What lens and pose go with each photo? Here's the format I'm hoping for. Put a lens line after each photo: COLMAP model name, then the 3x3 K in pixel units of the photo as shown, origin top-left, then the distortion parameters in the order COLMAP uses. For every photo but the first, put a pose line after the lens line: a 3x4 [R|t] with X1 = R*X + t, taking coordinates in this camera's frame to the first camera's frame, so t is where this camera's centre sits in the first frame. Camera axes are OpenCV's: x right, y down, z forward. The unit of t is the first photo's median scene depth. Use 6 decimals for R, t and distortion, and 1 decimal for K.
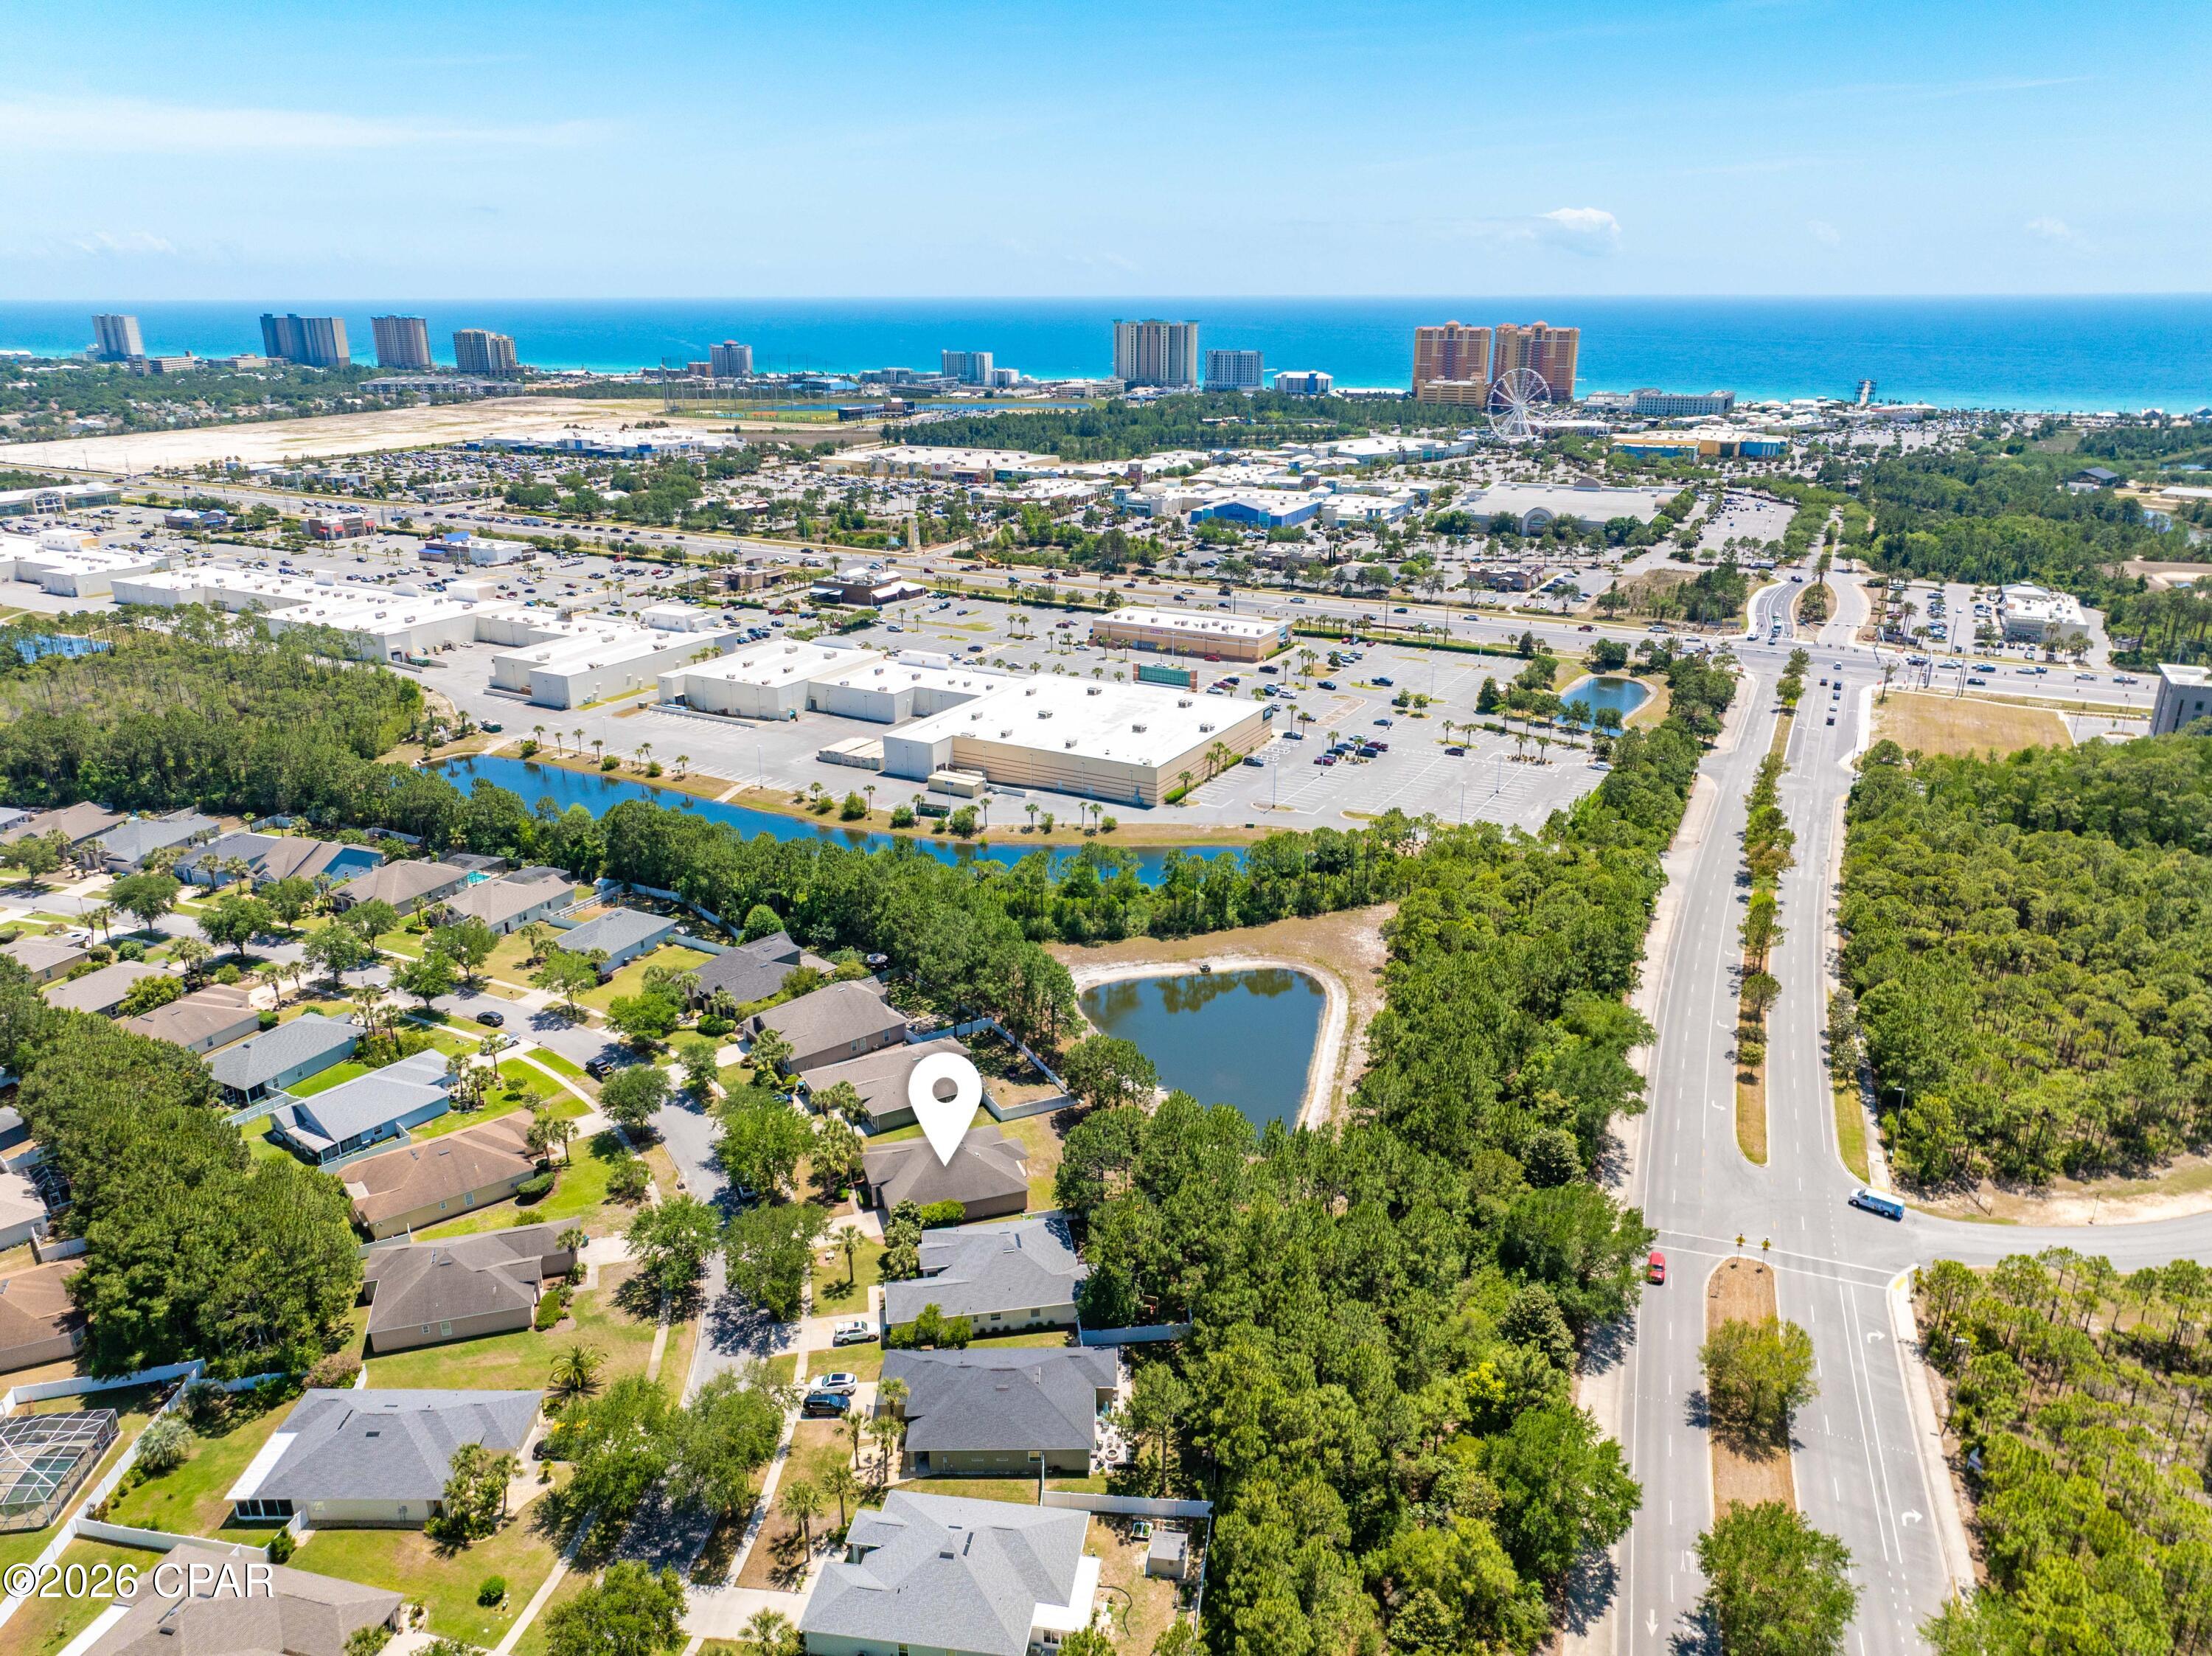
lens RADIAL K [[1535.7, 0, 1106.0], [0, 1535.7, 828.0], [0, 0, 1]] dist [0.004642, -0.005128]
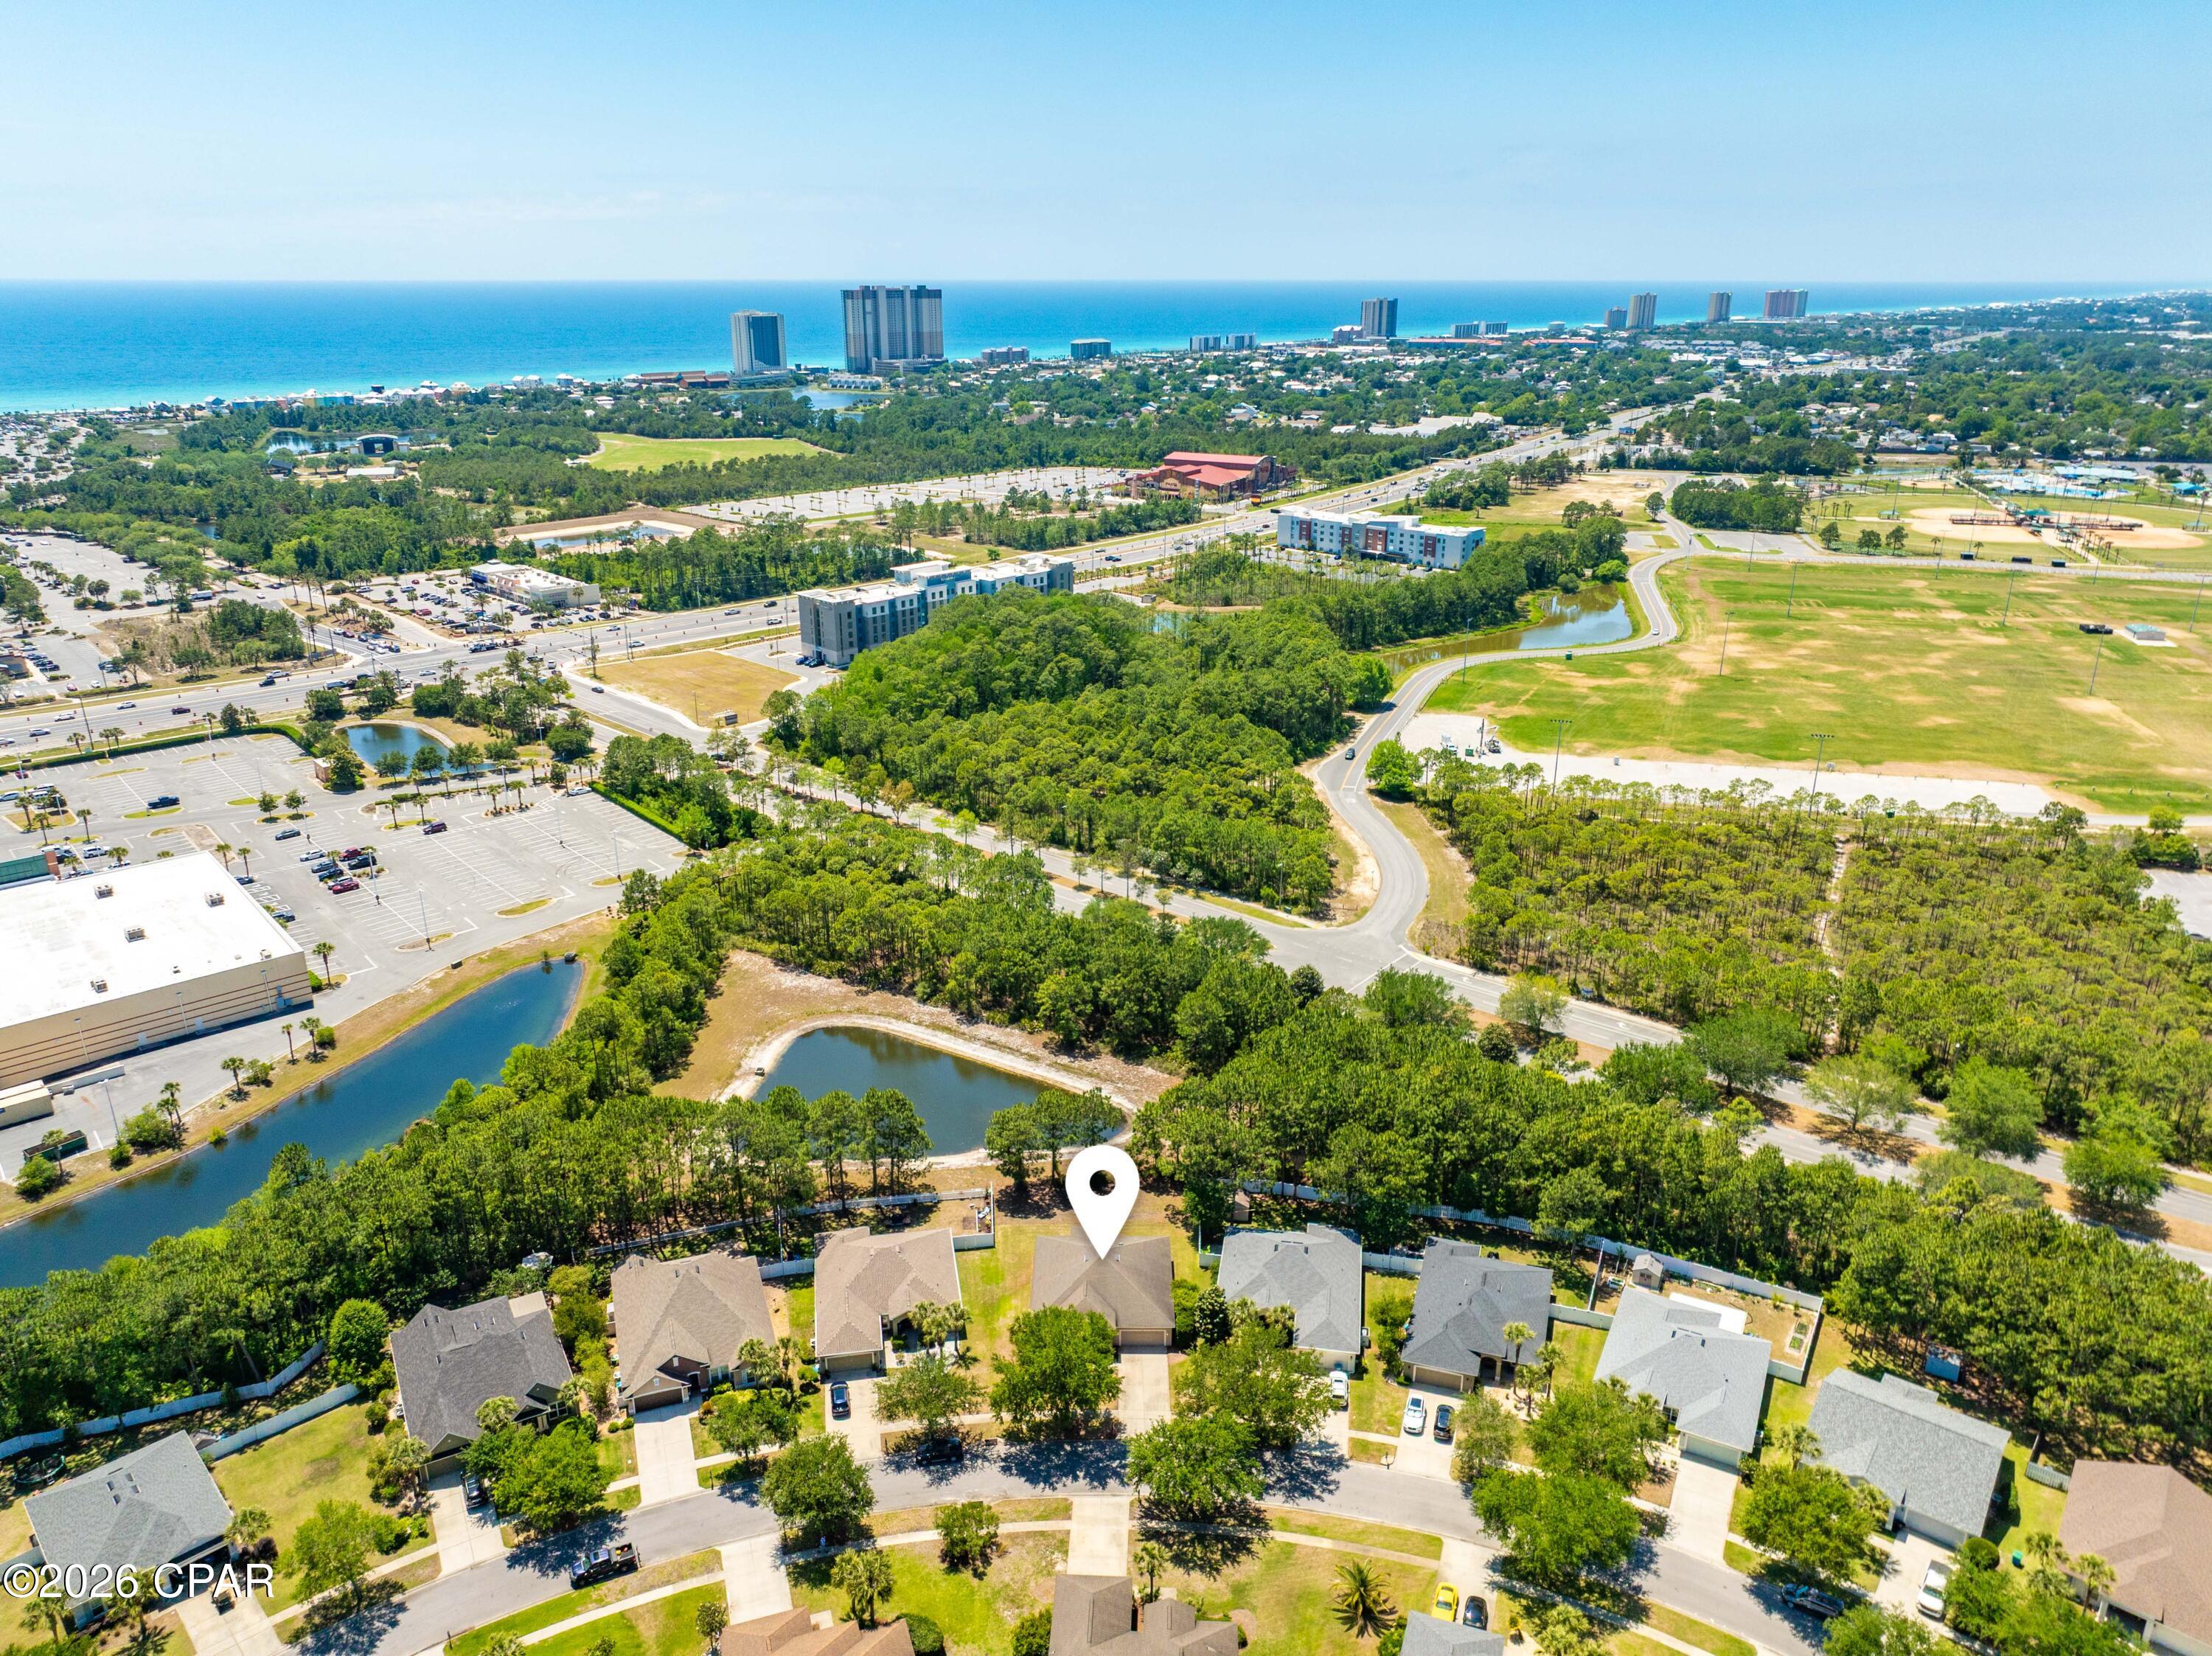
lens RADIAL K [[1551.8, 0, 1106.0], [0, 1551.8, 828.0], [0, 0, 1]] dist [0.007610, -0.006357]
pose [[0.327678, -0.314469, 0.890919, -0.243181], [0.310866, 0.926361, 0.212643, -0.065944], [-0.892182, 0.207278, 0.401306, 0.160213]]
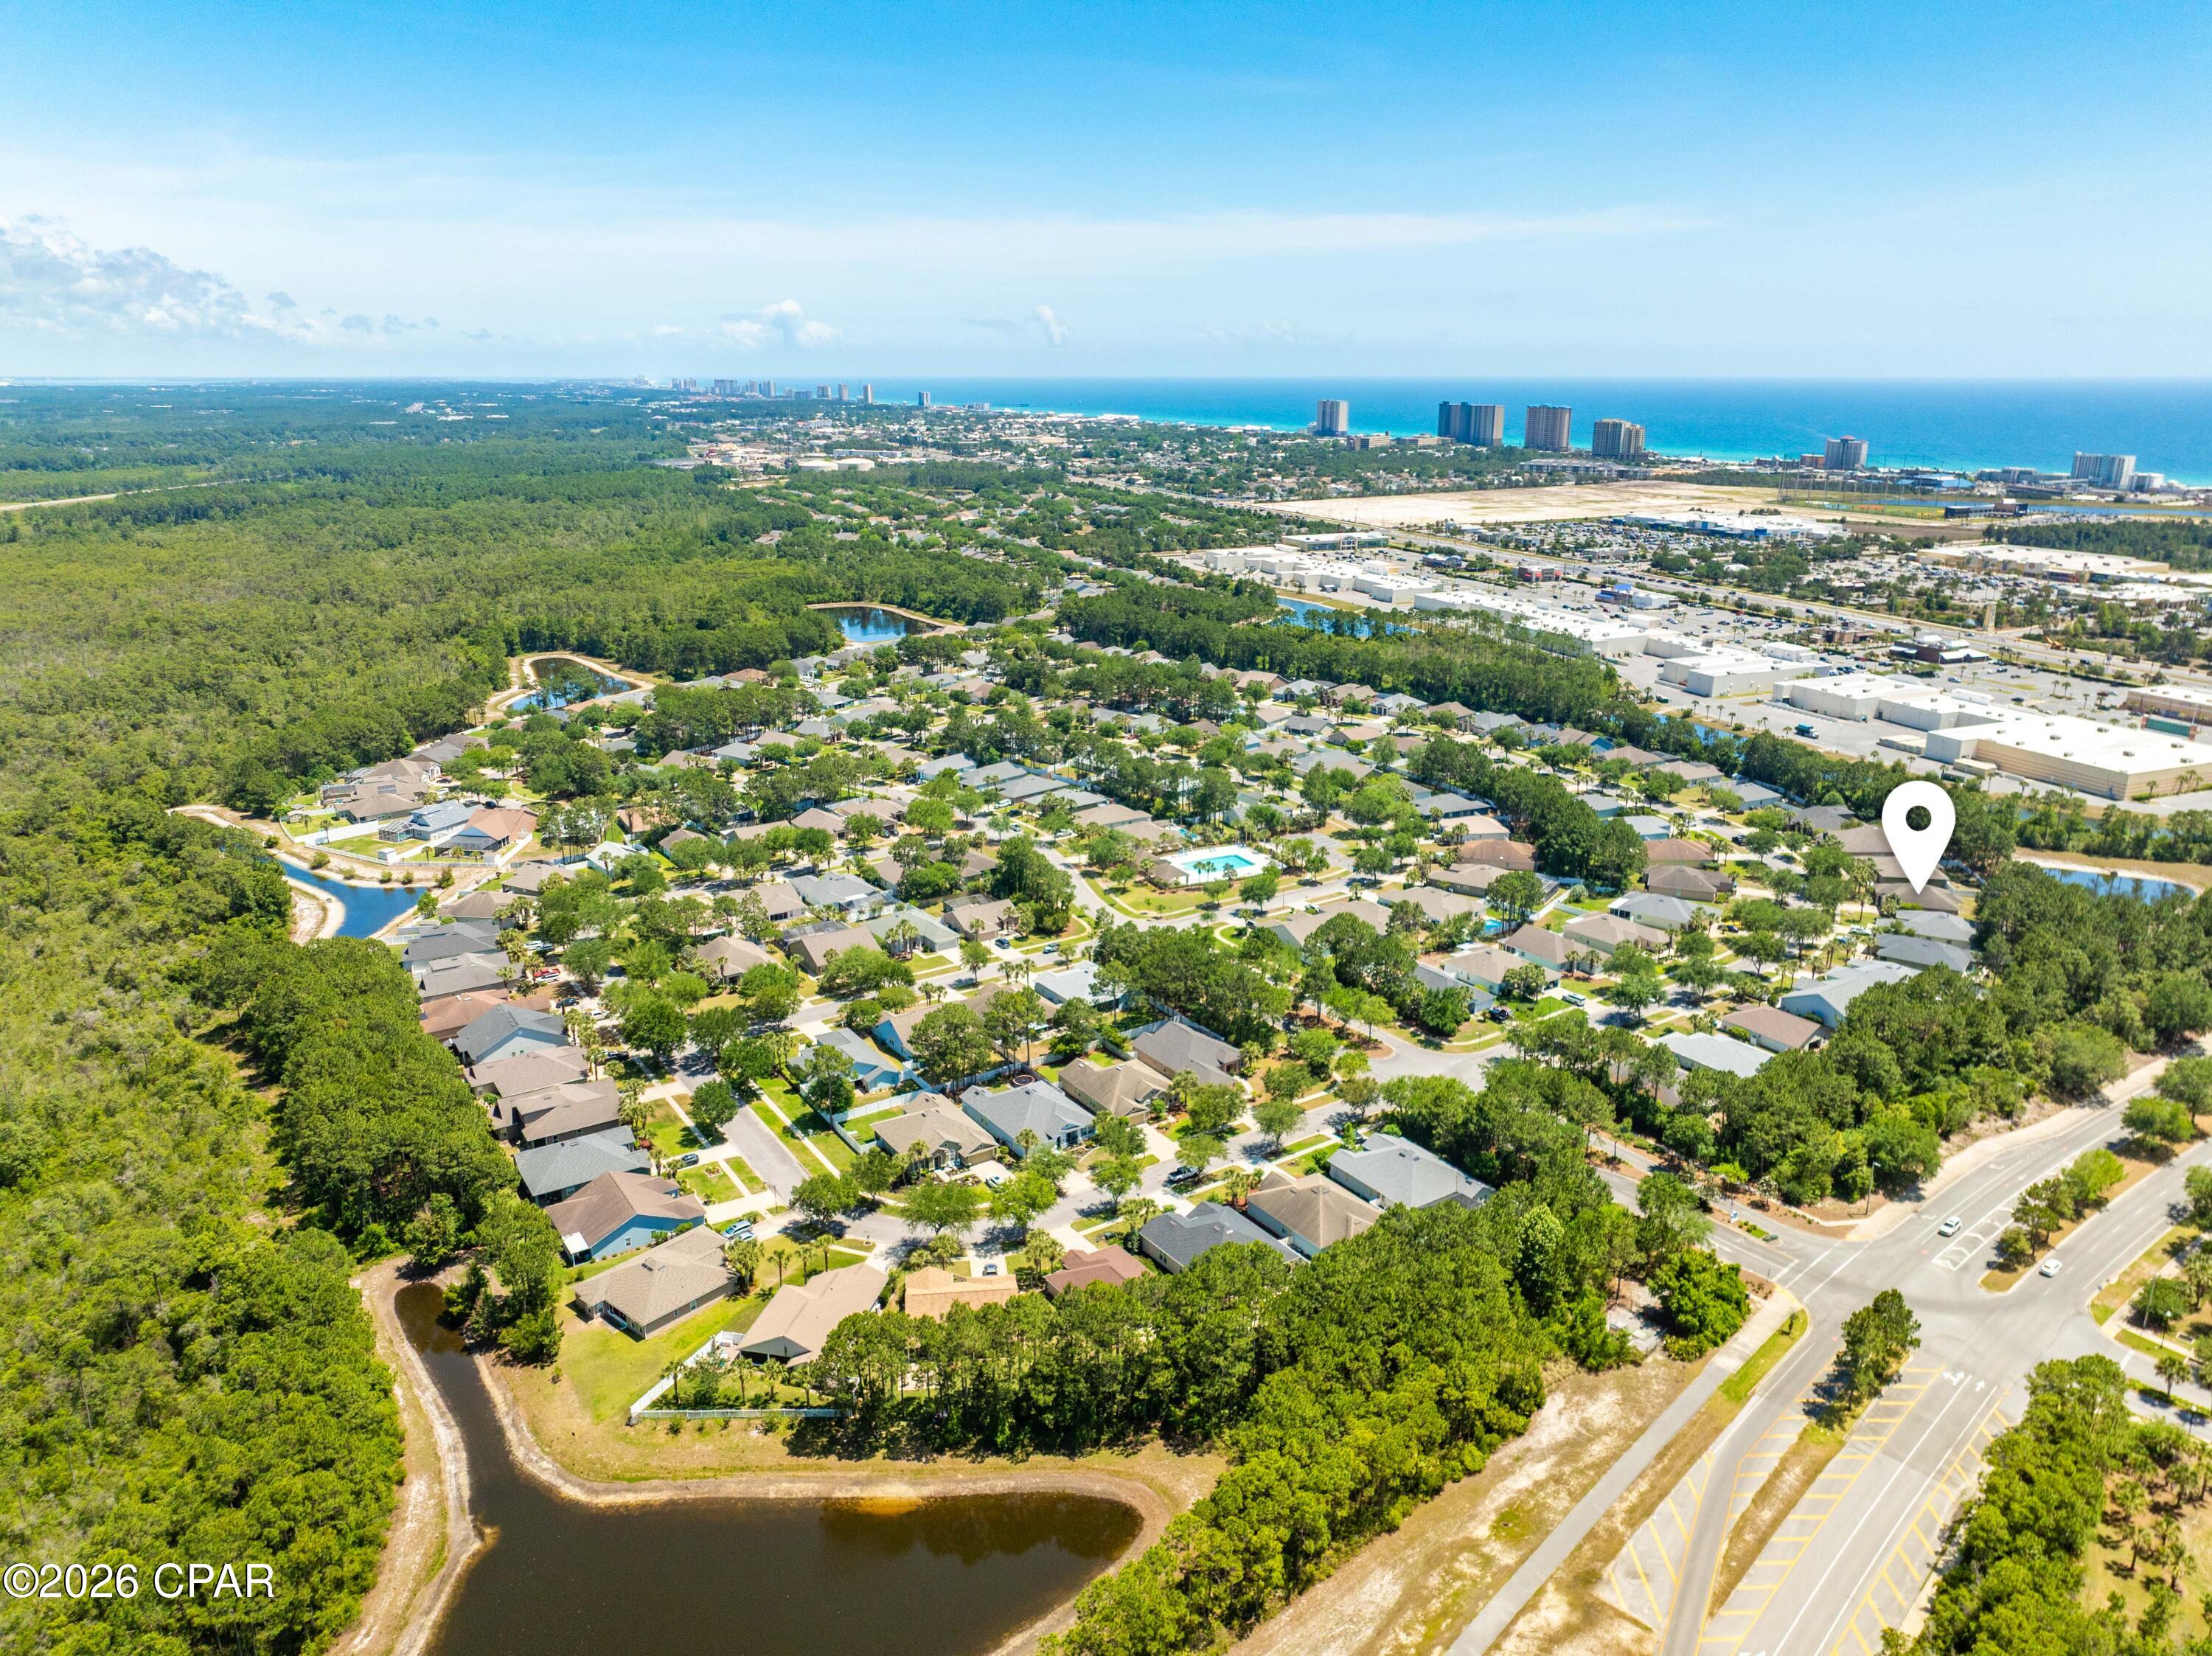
lens RADIAL K [[1541.9, 0, 1117.7], [0, 1541.9, 833.8], [0, 0, 1]] dist [-0.021084, 0.030980]
pose [[0.793341, 0.178246, -0.582098, 0.064213], [-0.203084, 0.978892, 0.022966, 0.087412], [0.573905, 0.099995, 0.812794, -0.361795]]
